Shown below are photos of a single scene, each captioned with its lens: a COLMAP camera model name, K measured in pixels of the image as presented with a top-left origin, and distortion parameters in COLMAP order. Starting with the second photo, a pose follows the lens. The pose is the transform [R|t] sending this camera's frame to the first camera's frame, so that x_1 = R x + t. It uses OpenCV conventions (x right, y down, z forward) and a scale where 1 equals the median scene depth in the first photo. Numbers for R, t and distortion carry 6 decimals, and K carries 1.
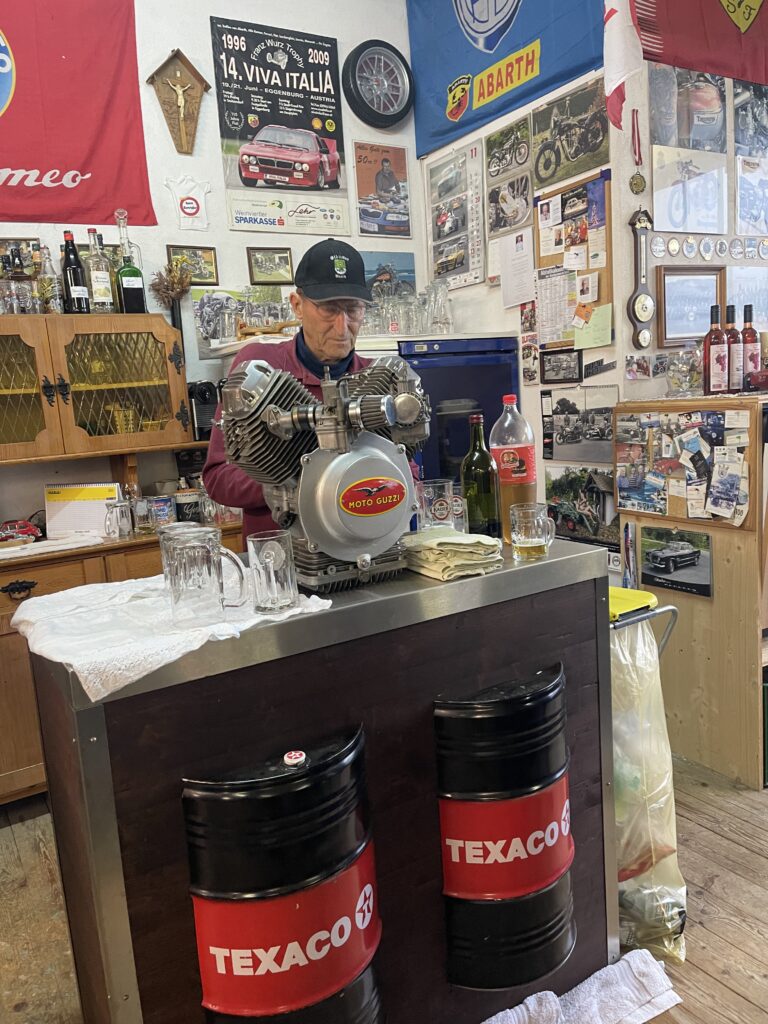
lens RADIAL K [[766.5, 0, 384.0], [0, 766.5, 512.0], [0, 0, 1]] dist [0.063835, -0.089091]
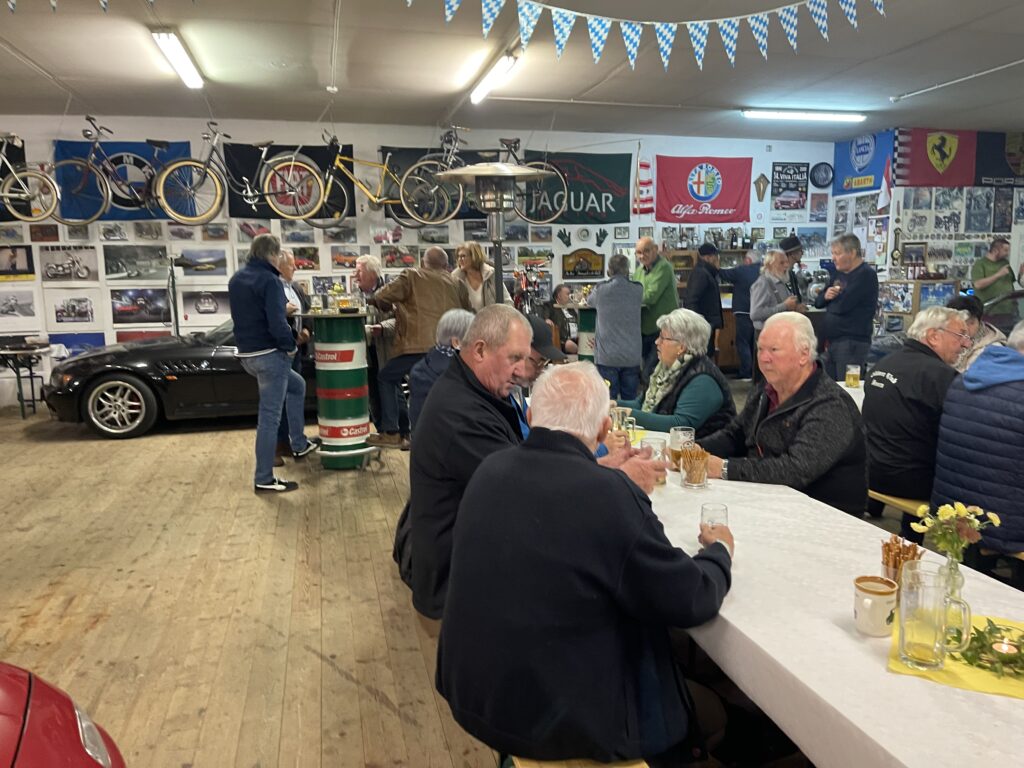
lens RADIAL K [[754.7, 0, 520.6], [0, 754.7, 388.5], [0, 0, 1]] dist [0.063395, -0.079170]
pose [[0.952570, 0.105634, -0.285396, -0.223093], [-0.101478, 0.994405, 0.029357, 0.387402], [0.286900, 0.000997, 0.957960, -2.628523]]
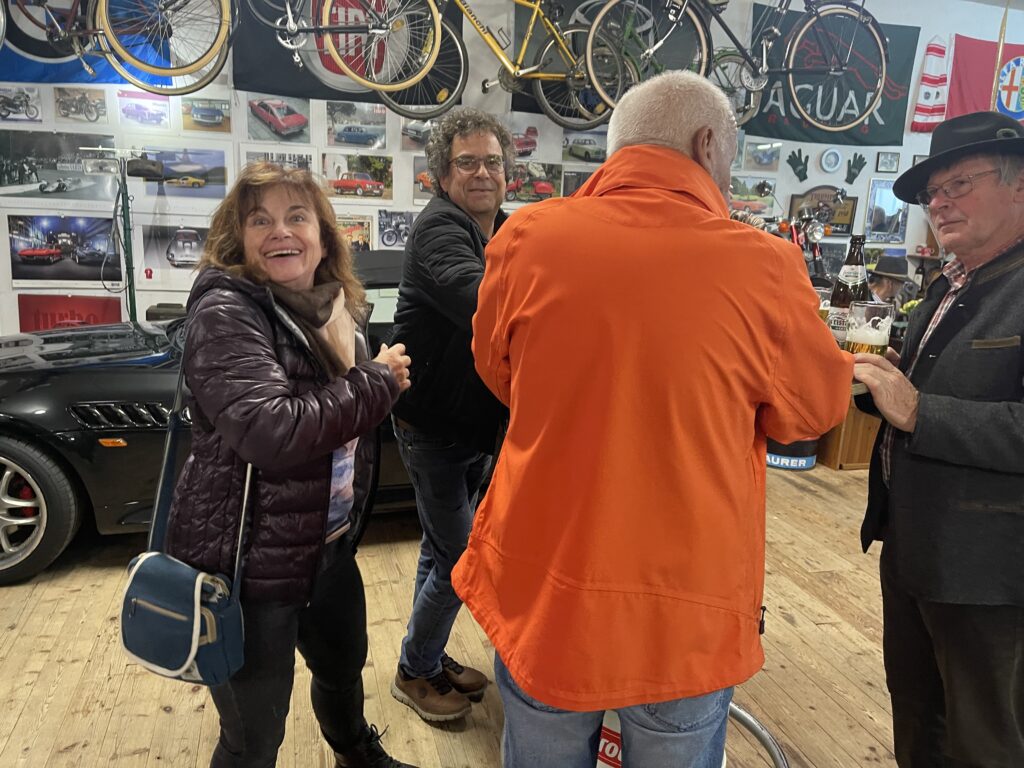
lens RADIAL K [[766.2, 0, 509.8], [0, 766.2, 386.1], [0, 0, 1]] dist [0.068347, -0.095064]
pose [[0.952869, 0.172974, -0.249240, -1.161758], [-0.153540, 0.983511, 0.095561, 0.292419], [0.261660, -0.052789, 0.963715, -1.553822]]
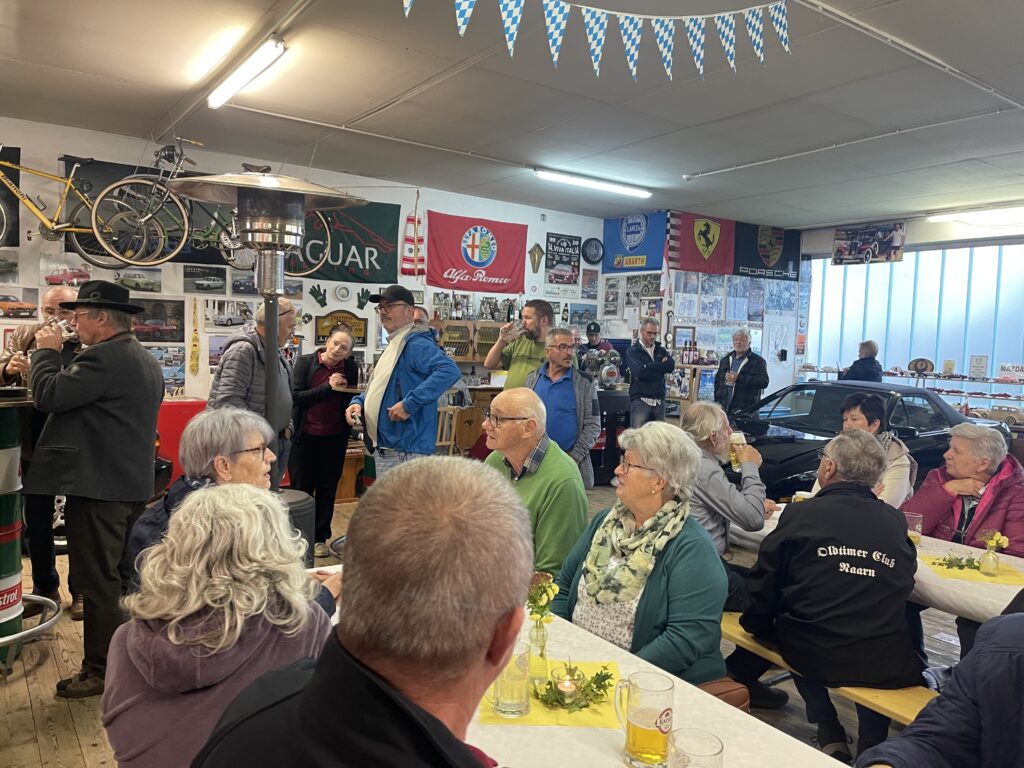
lens RADIAL K [[759.8, 0, 518.5], [0, 759.8, 385.4], [0, 0, 1]] dist [0.065730, -0.091780]
pose [[0.992150, 0.106075, 0.066233, -0.493776], [-0.099584, 0.990521, -0.094612, 0.311211], [-0.075641, 0.087274, 0.993308, -2.130712]]
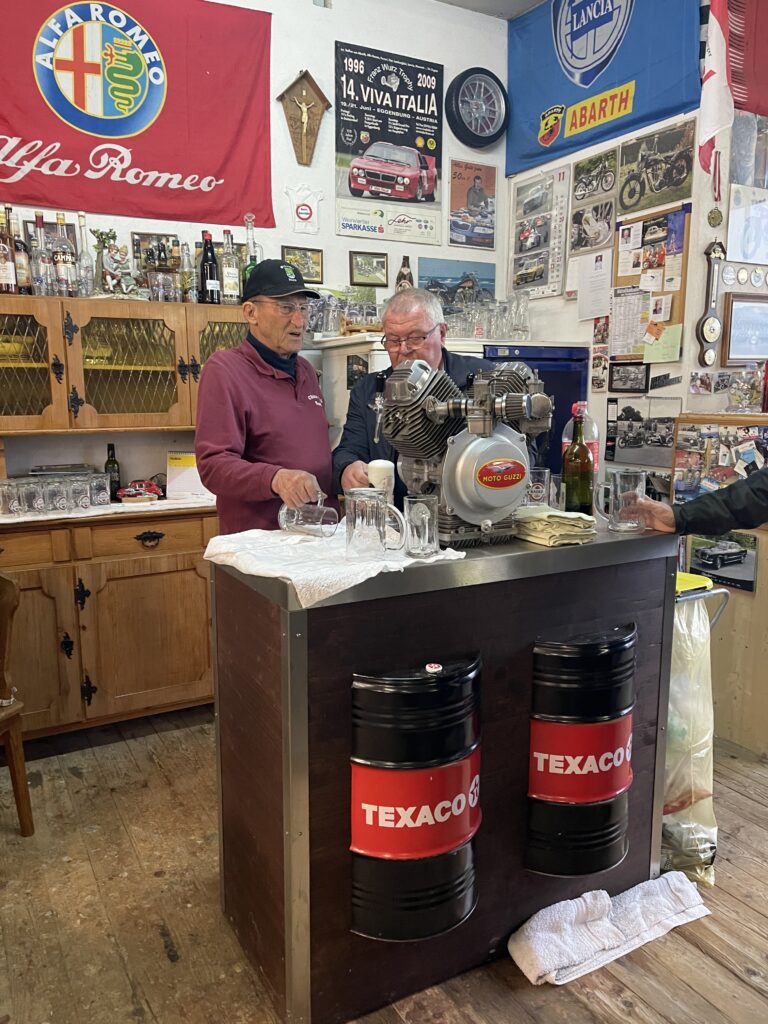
lens RADIAL K [[766.2, 0, 375.6], [0, 766.2, 517.4], [0, 0, 1]] dist [0.068347, -0.095064]
pose [[0.996465, 0.074432, -0.038957, -0.073863], [-0.073894, 0.997152, 0.015077, 0.021188], [0.039968, -0.012145, 0.999127, -0.121270]]
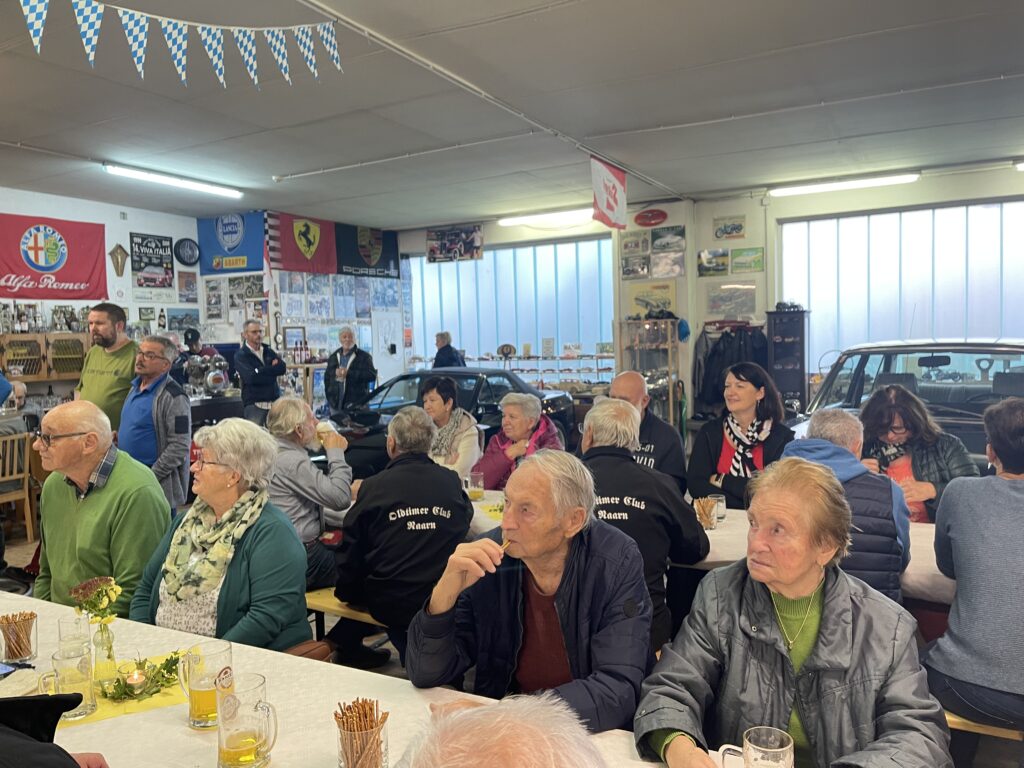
lens RADIAL K [[766.2, 0, 509.8], [0, 766.2, 386.1], [0, 0, 1]] dist [0.068347, -0.095064]
pose [[0.864421, 0.016620, 0.502493, -0.454791], [0.043058, 0.993334, -0.106924, 0.326192], [-0.500921, 0.114063, 0.857944, -2.226070]]
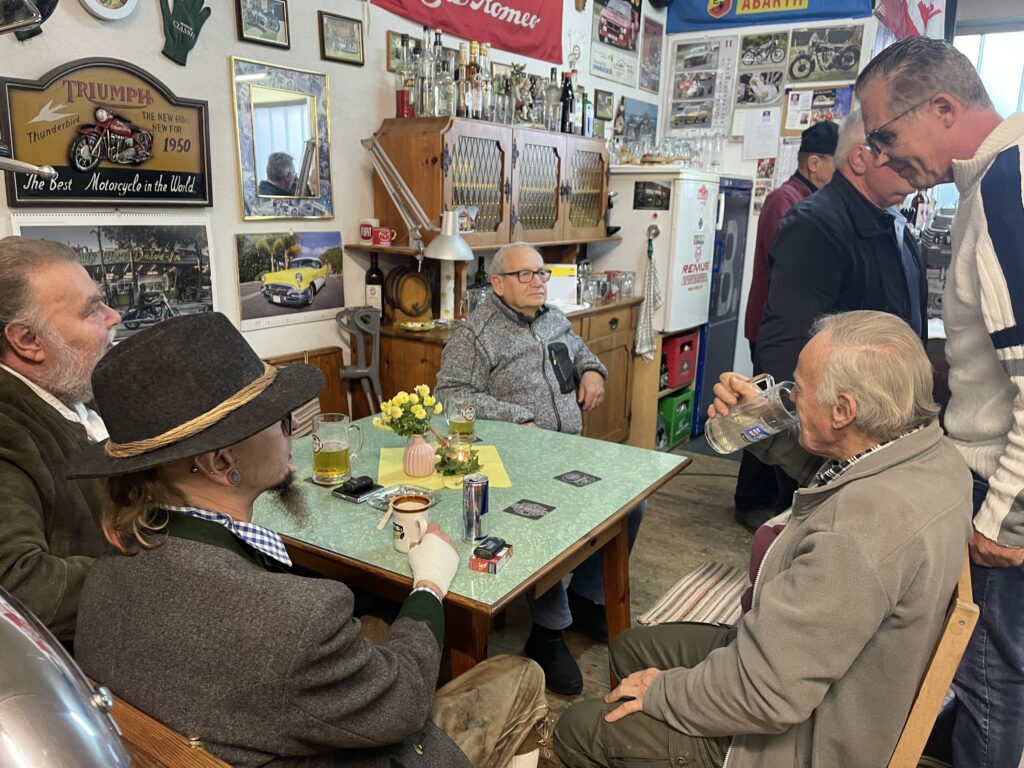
lens RADIAL K [[789.7, 0, 512.0], [0, 789.7, 384.0], [0, 0, 1]] dist [0.091210, -0.116261]
pose [[0.901421, -0.003059, 0.432933, -0.956485], [-0.024727, 0.997979, 0.058535, 0.085254], [-0.432237, -0.063470, 0.899523, -0.198163]]
